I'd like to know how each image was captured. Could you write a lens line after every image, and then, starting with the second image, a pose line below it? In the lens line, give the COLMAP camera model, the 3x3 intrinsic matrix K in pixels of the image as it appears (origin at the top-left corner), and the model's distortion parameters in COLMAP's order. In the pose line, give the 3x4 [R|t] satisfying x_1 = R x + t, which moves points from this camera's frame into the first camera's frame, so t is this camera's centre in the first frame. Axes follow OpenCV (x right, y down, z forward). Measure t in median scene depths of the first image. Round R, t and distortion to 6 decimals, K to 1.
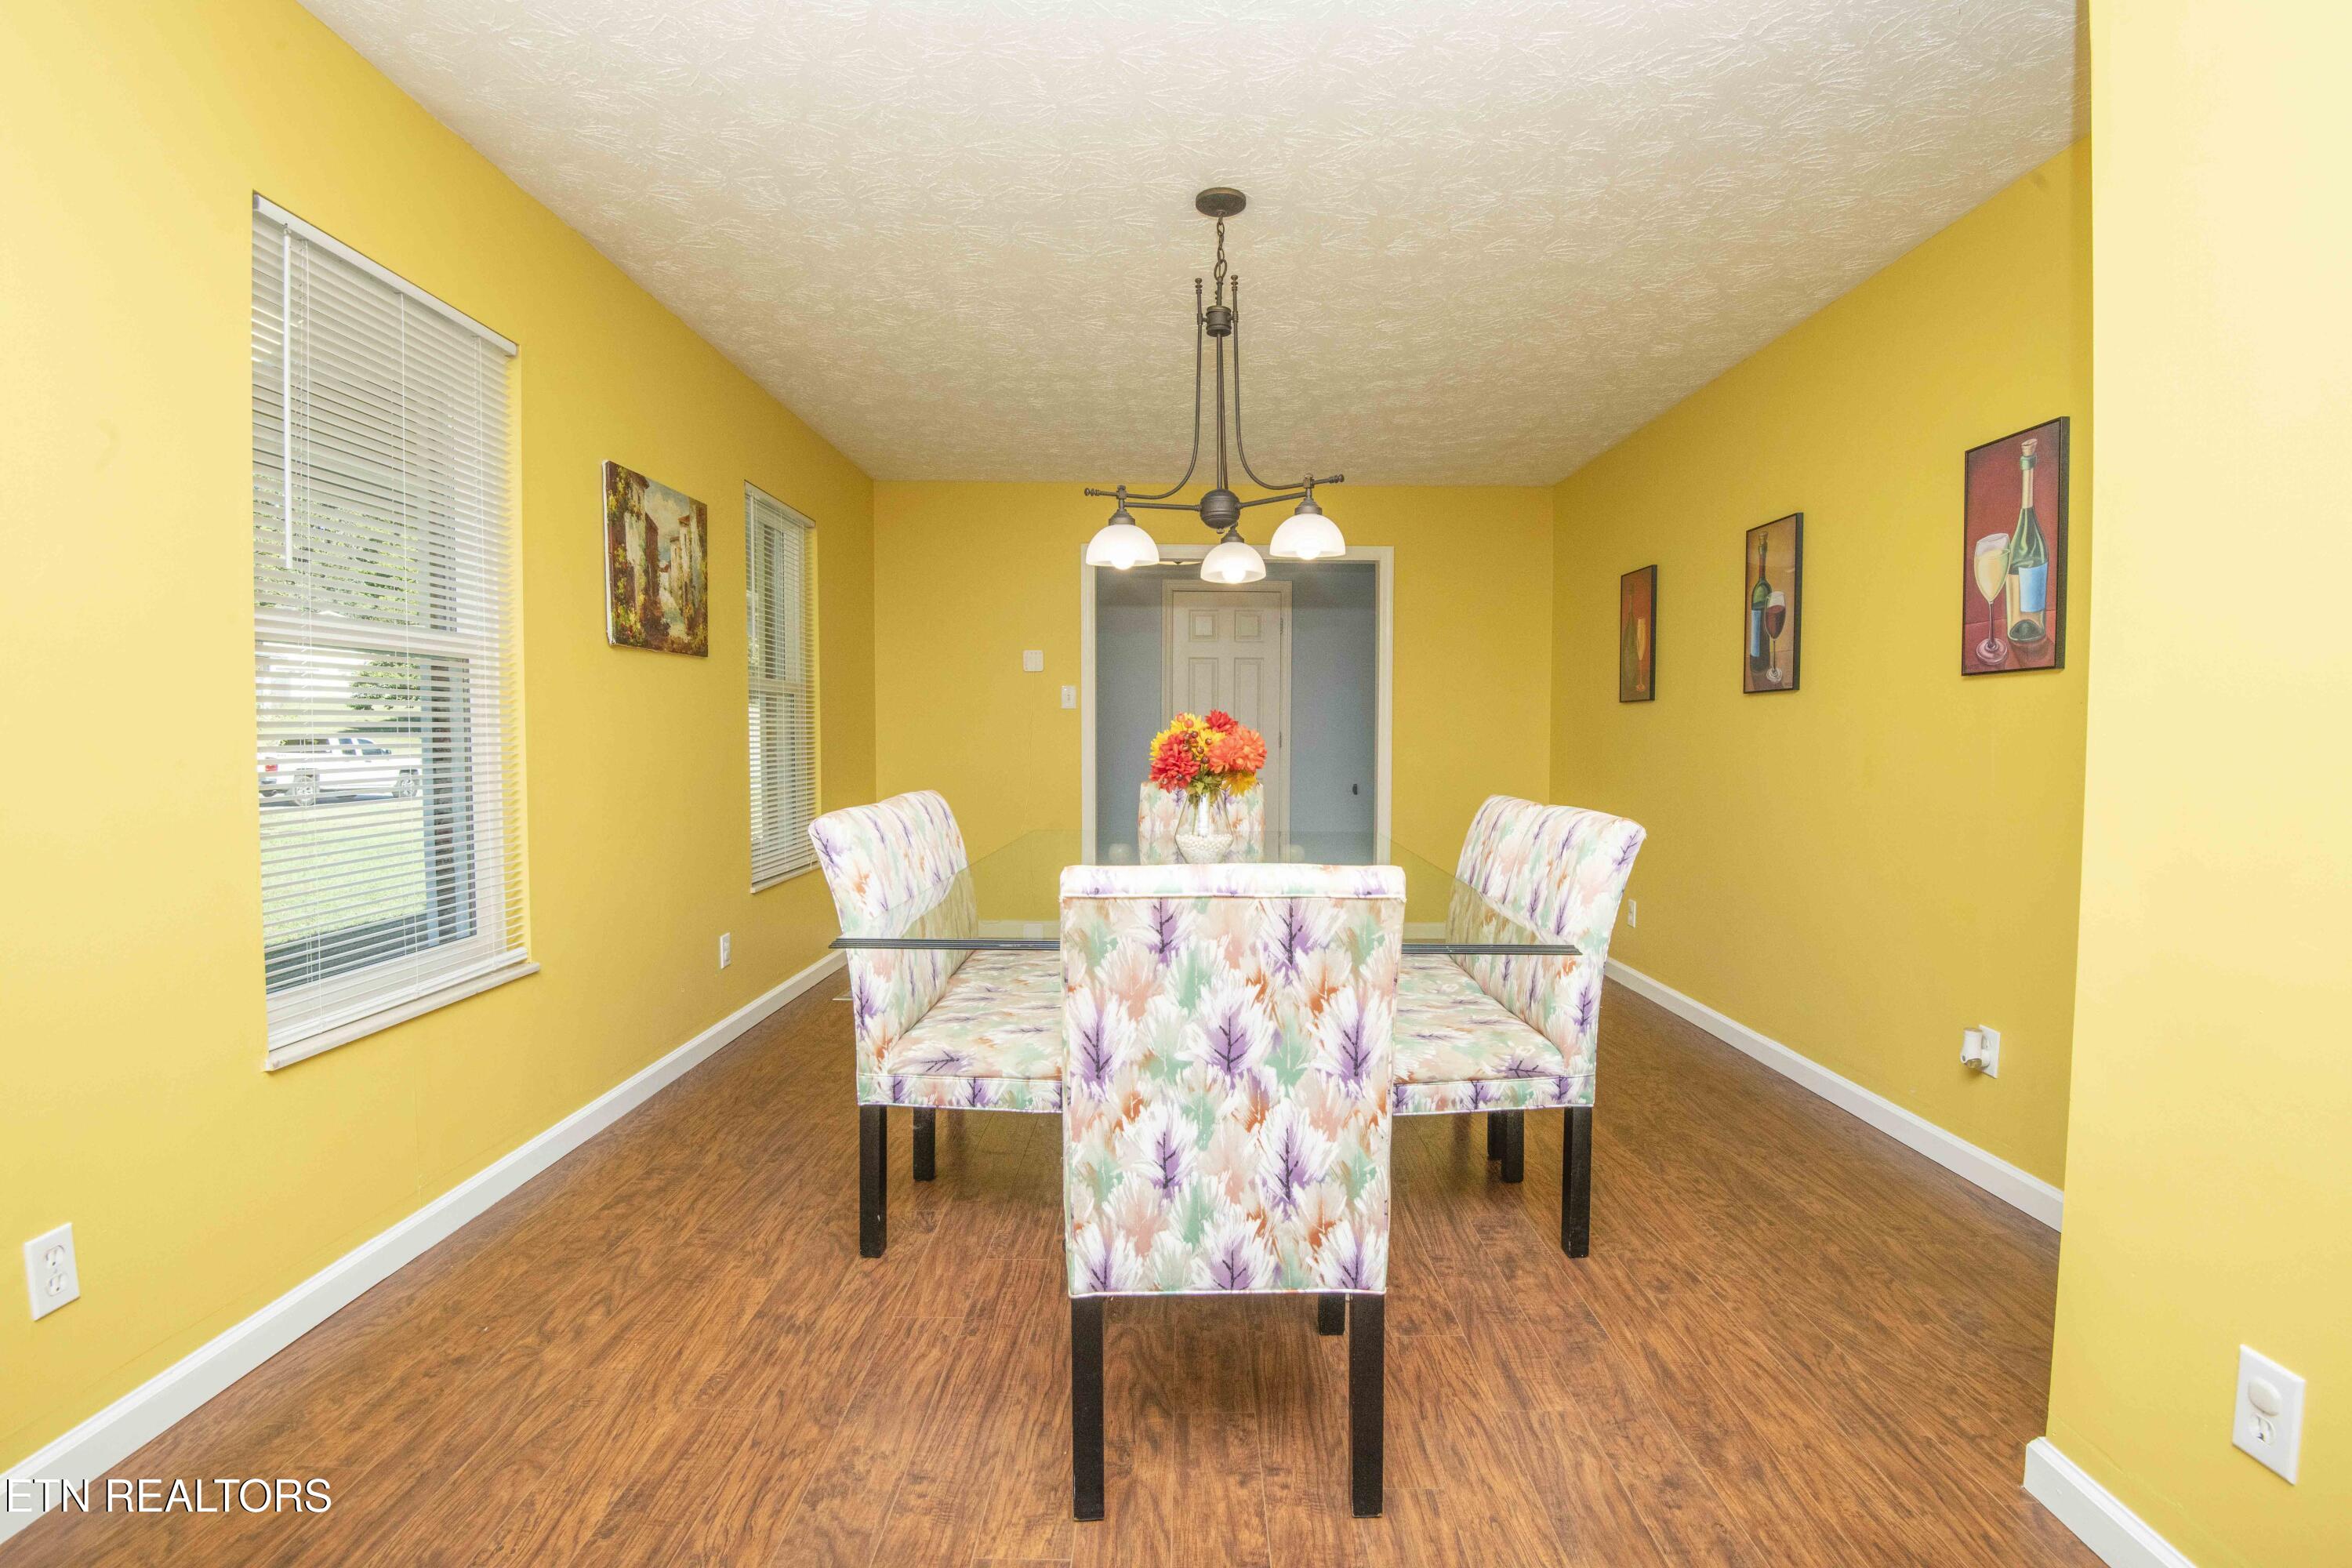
lens RADIAL K [[1106.3, 0, 1181.4], [0, 1106.3, 781.2], [0, 0, 1]] dist [-0.024280, -0.010268]
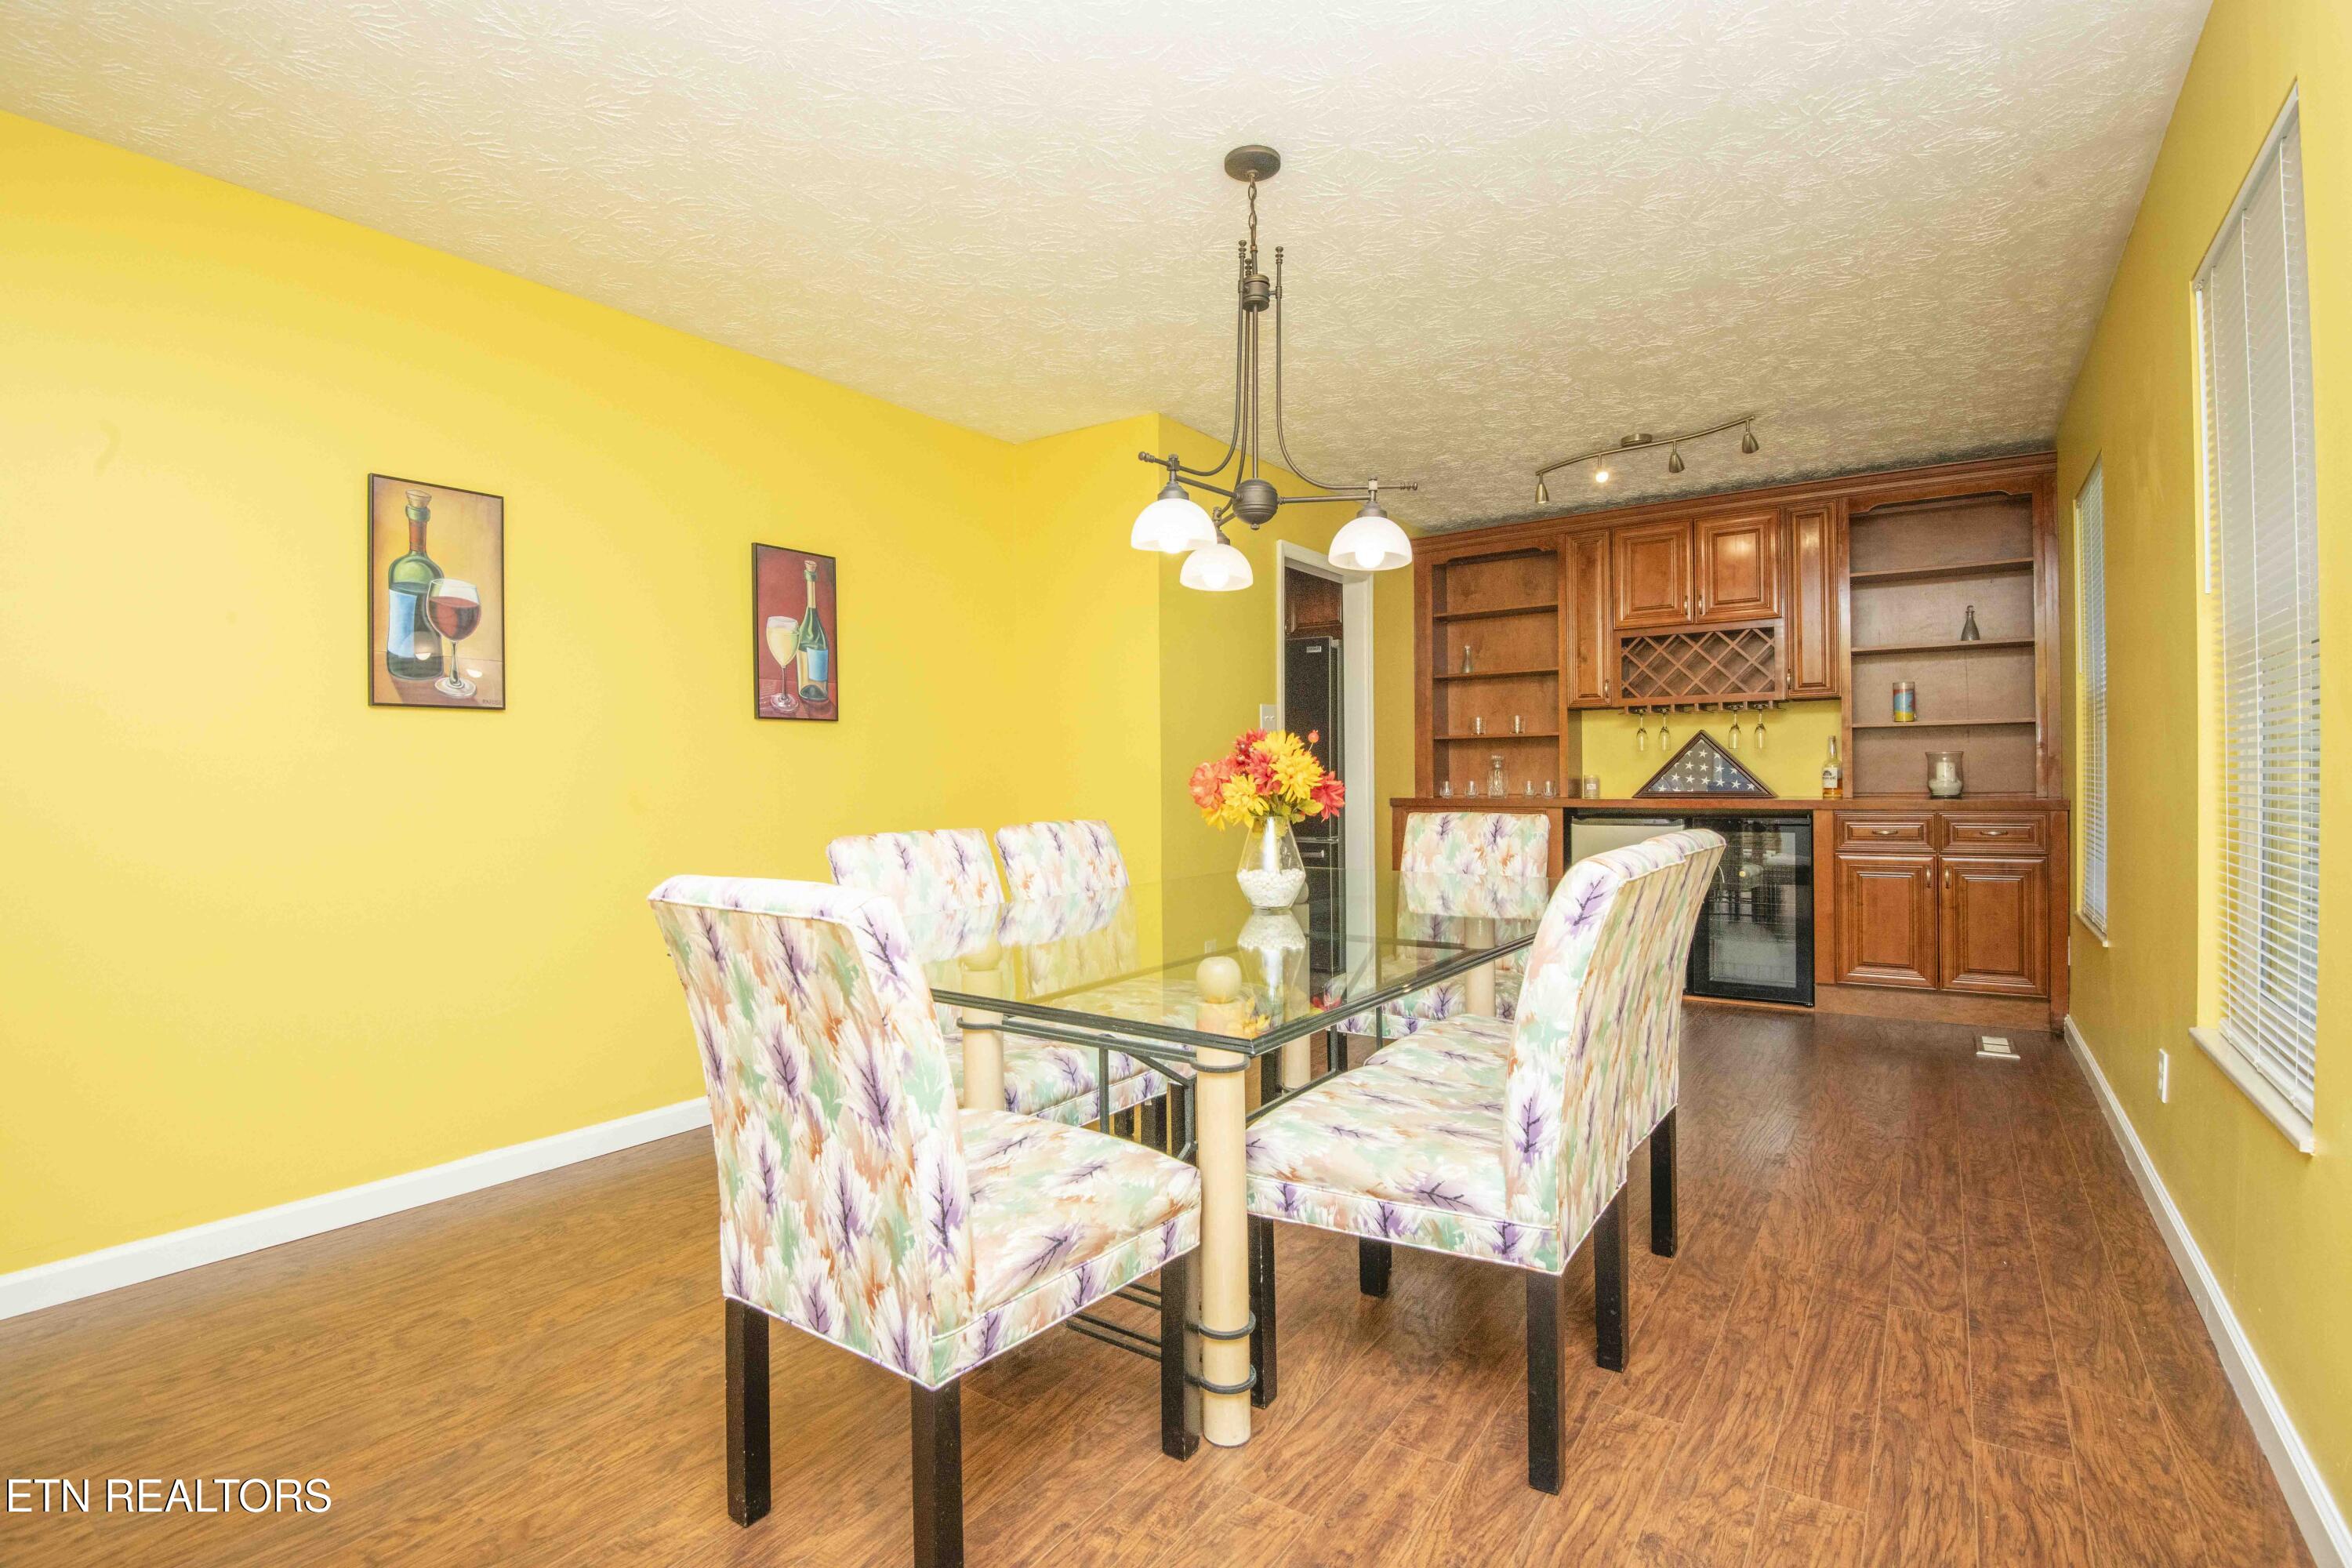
lens RADIAL K [[1106.3, 0, 1182.2], [0, 1106.3, 781.0], [0, 0, 1]] dist [-0.024280, -0.010268]
pose [[-0.824903, 0.001029, 0.565274, -0.447295], [0.029967, 0.998672, 0.041913, -0.067778], [-0.564480, 0.051514, -0.823838, 1.909395]]
